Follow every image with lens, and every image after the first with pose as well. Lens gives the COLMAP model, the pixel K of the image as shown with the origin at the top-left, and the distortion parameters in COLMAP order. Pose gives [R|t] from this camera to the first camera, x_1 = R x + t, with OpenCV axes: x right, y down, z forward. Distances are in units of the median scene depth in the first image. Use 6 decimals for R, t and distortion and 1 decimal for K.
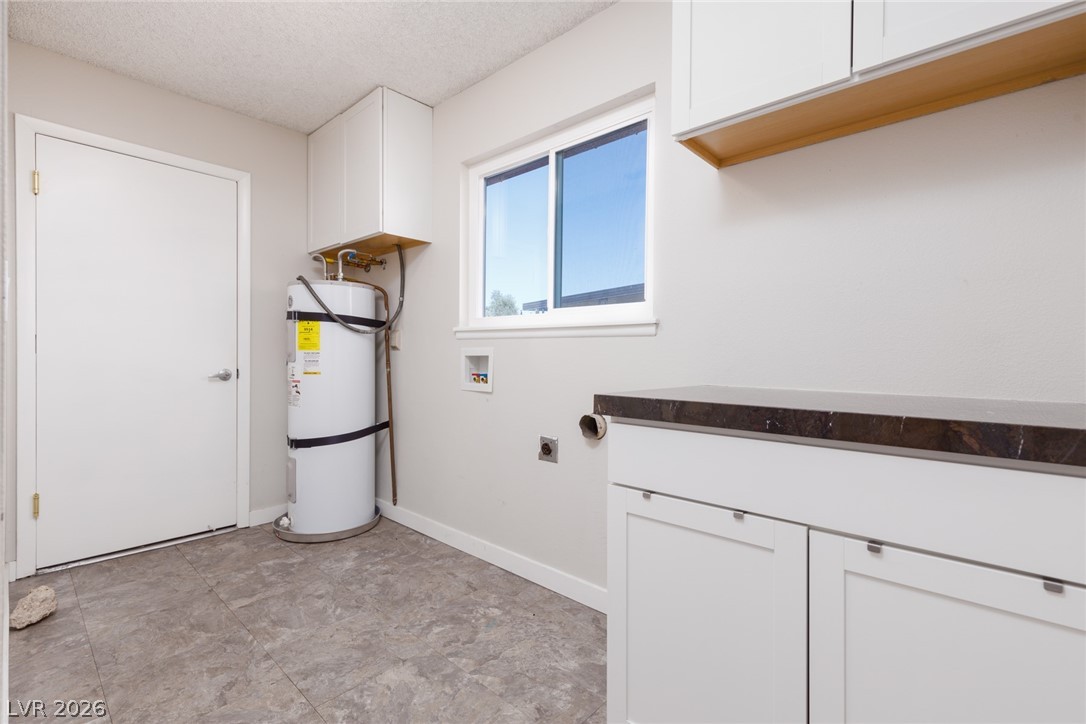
lens RADIAL K [[487.3, 0, 545.1], [0, 487.3, 359.3], [0, 0, 1]] dist [0.006983, -0.001681]
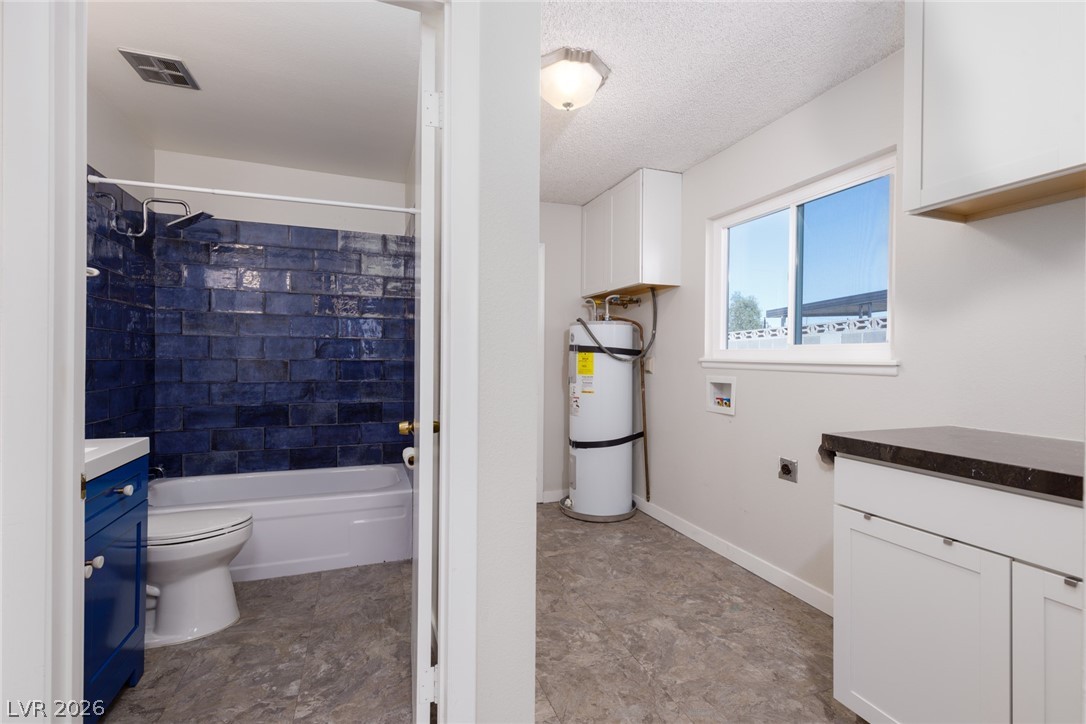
lens RADIAL K [[487.3, 0, 541.7], [0, 487.3, 359.0], [0, 0, 1]] dist [0.006983, -0.001681]
pose [[0.887622, 0.000344, -0.460572, 0.021089], [-0.004008, 0.999968, -0.006978, -0.064047], [0.460555, 0.008040, 0.887595, -0.278774]]
